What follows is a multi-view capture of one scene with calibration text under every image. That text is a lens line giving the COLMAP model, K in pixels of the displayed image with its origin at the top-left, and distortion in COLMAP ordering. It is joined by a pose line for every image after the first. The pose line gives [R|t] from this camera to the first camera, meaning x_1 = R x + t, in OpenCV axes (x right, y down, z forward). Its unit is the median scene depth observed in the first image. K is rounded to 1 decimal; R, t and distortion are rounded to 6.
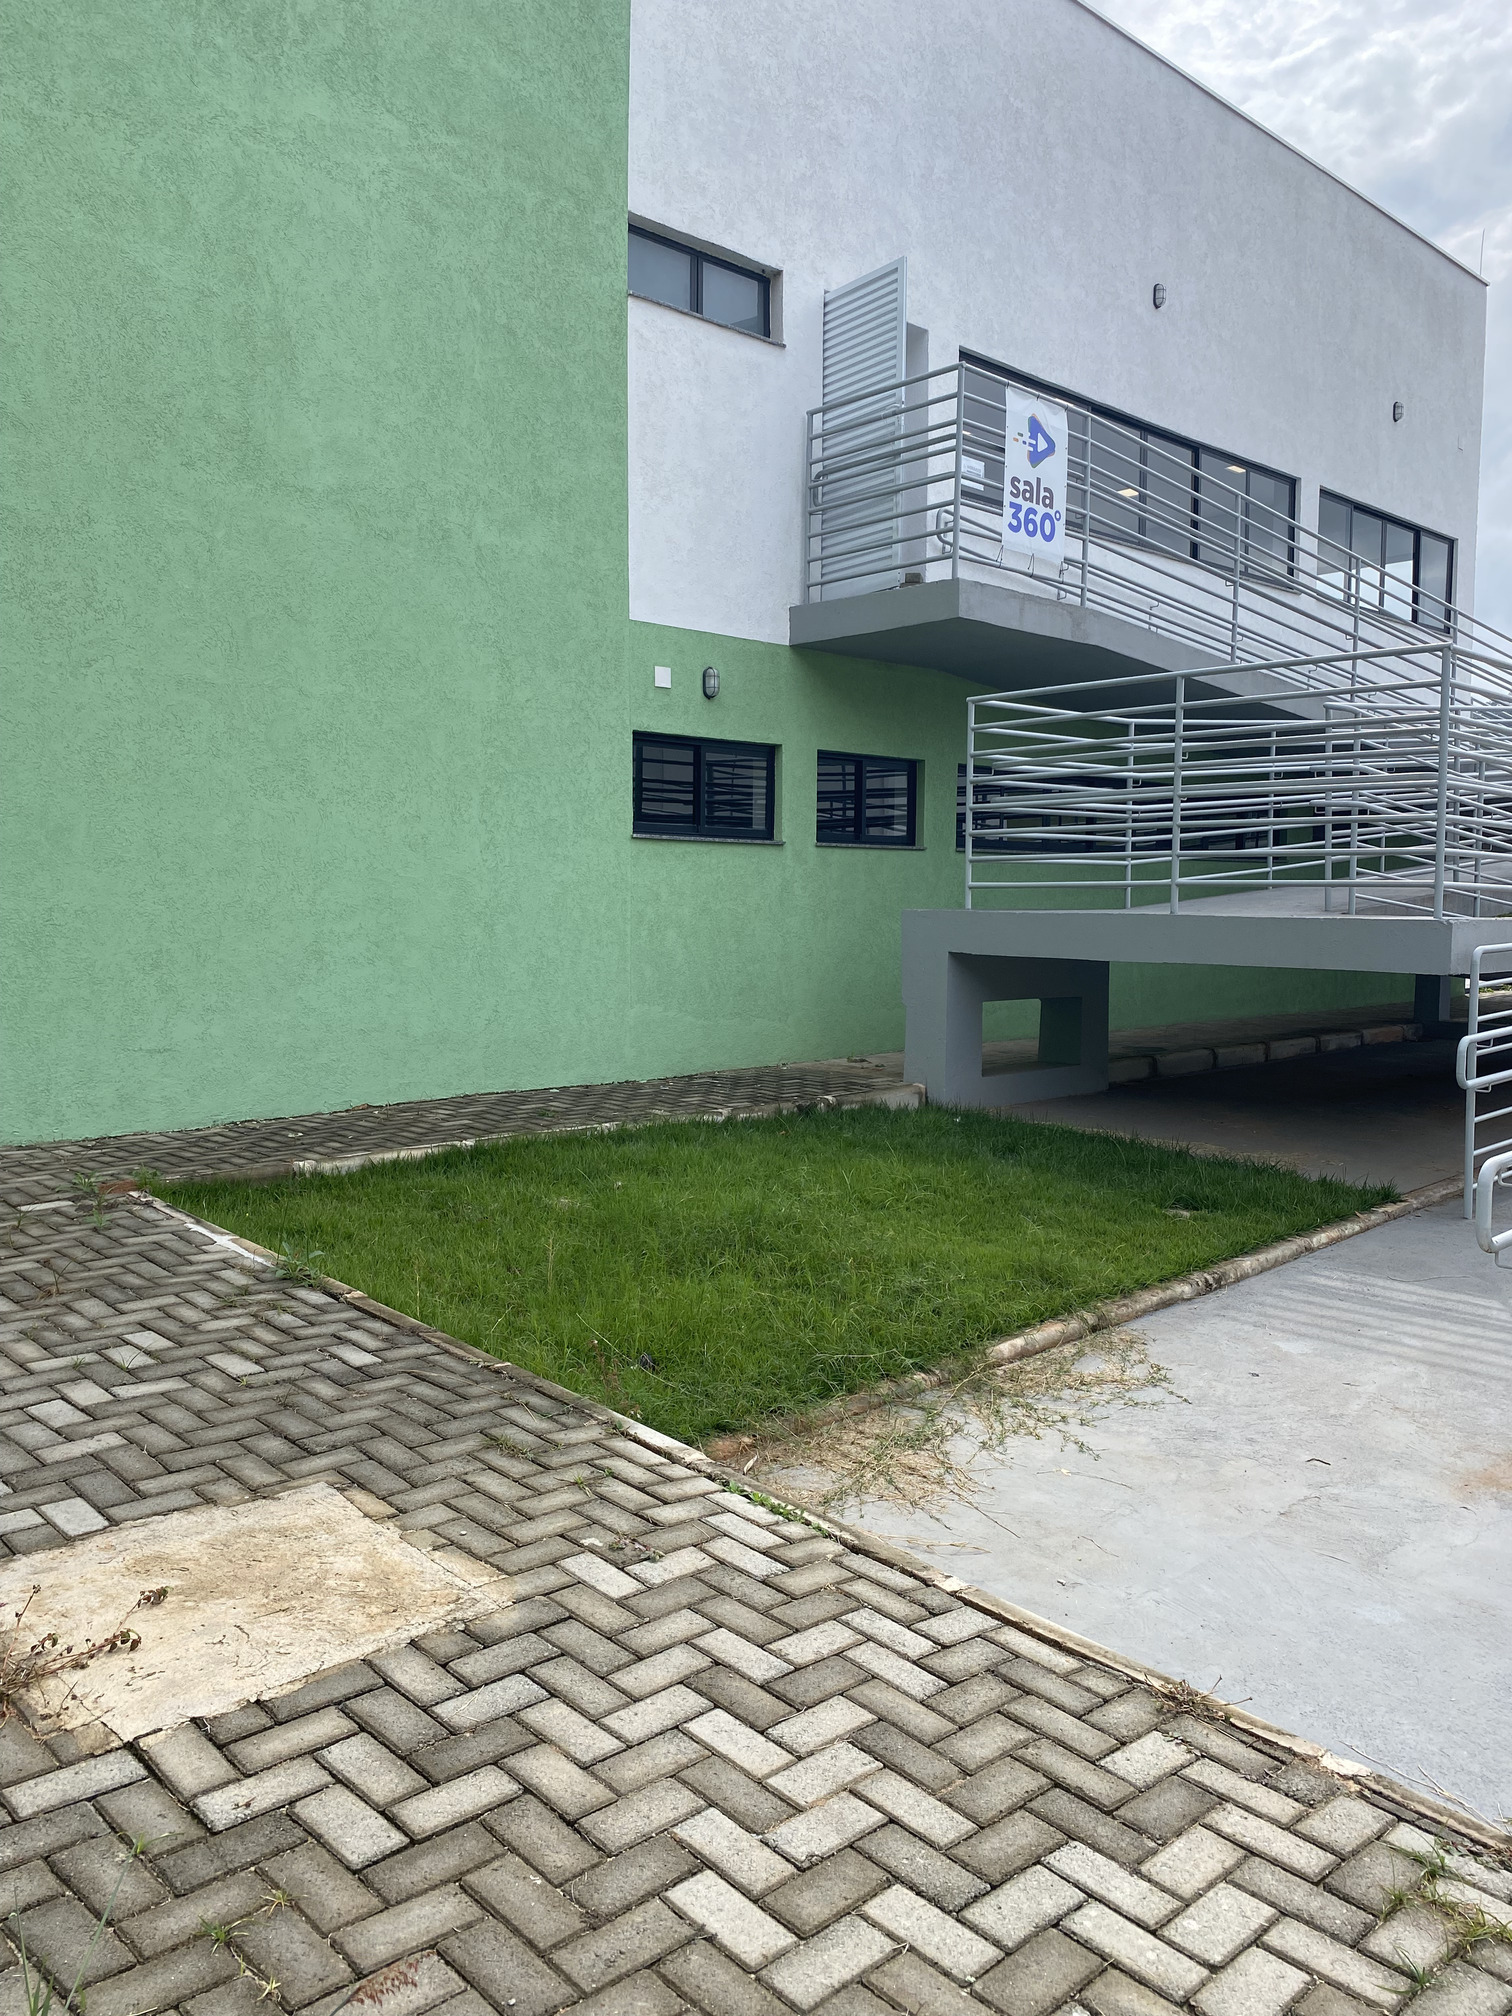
lens RADIAL K [[1550.8, 0, 718.0], [0, 1550.8, 972.5], [0, 0, 1]] dist [0.006718, 0.003003]
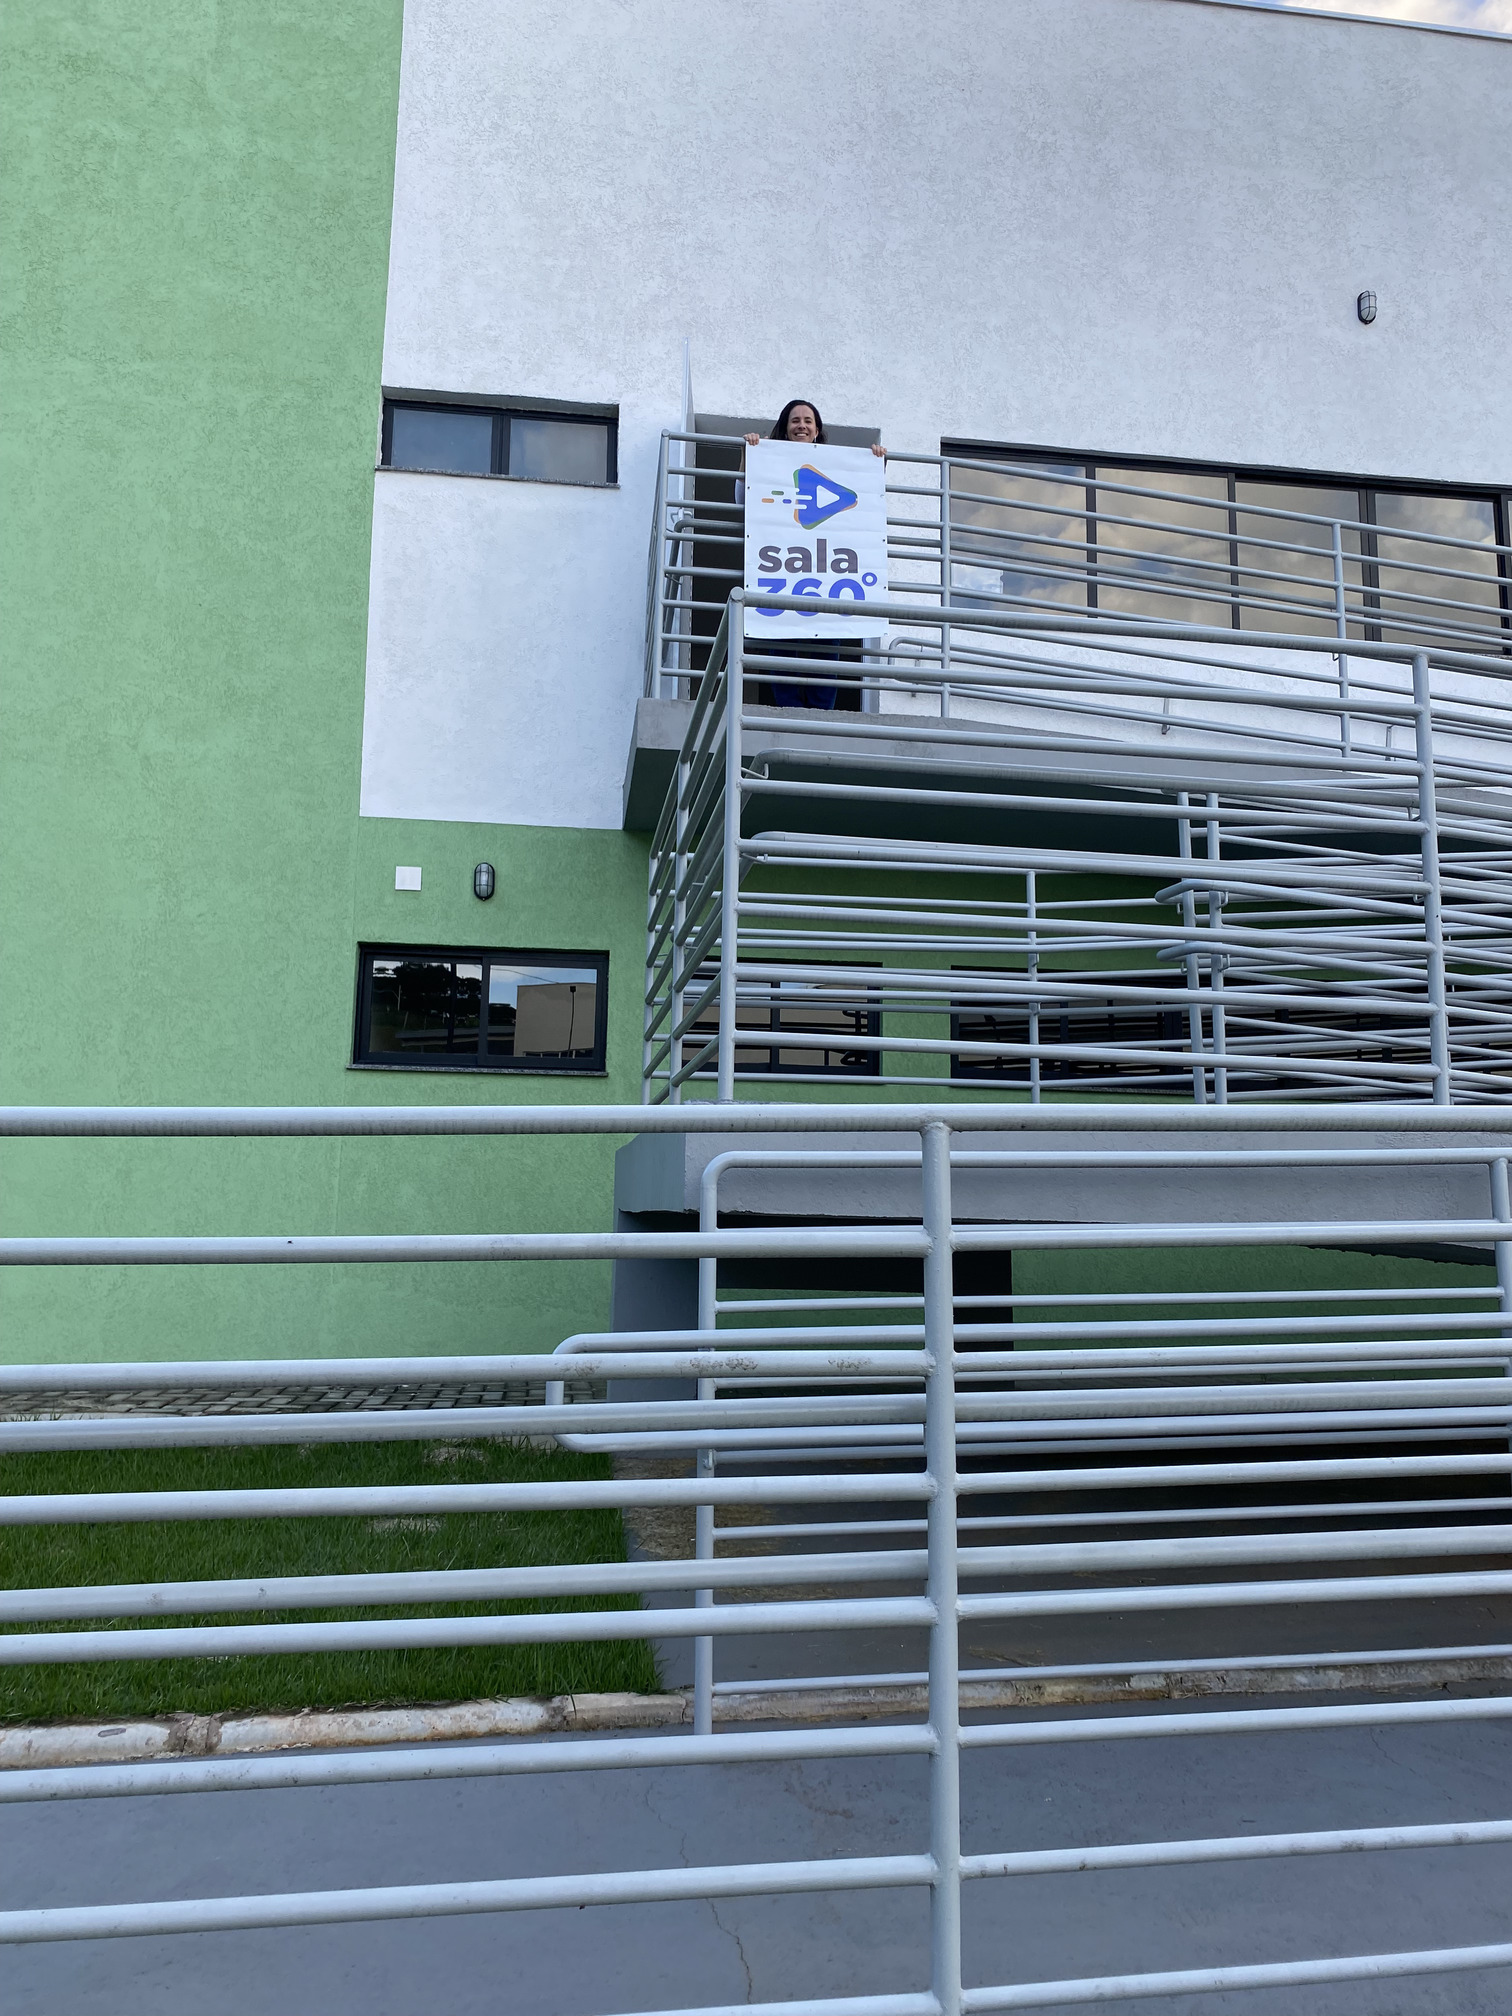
lens RADIAL K [[1574.6, 0, 756.5], [0, 1574.6, 998.5], [0, 0, 1]] dist [0.006192, 0.003334]
pose [[0.814529, -0.086870, -0.573582, 0.612118], [-0.038815, 0.978348, -0.203292, 0.037767], [0.578823, 0.187851, 0.793521, 0.459475]]
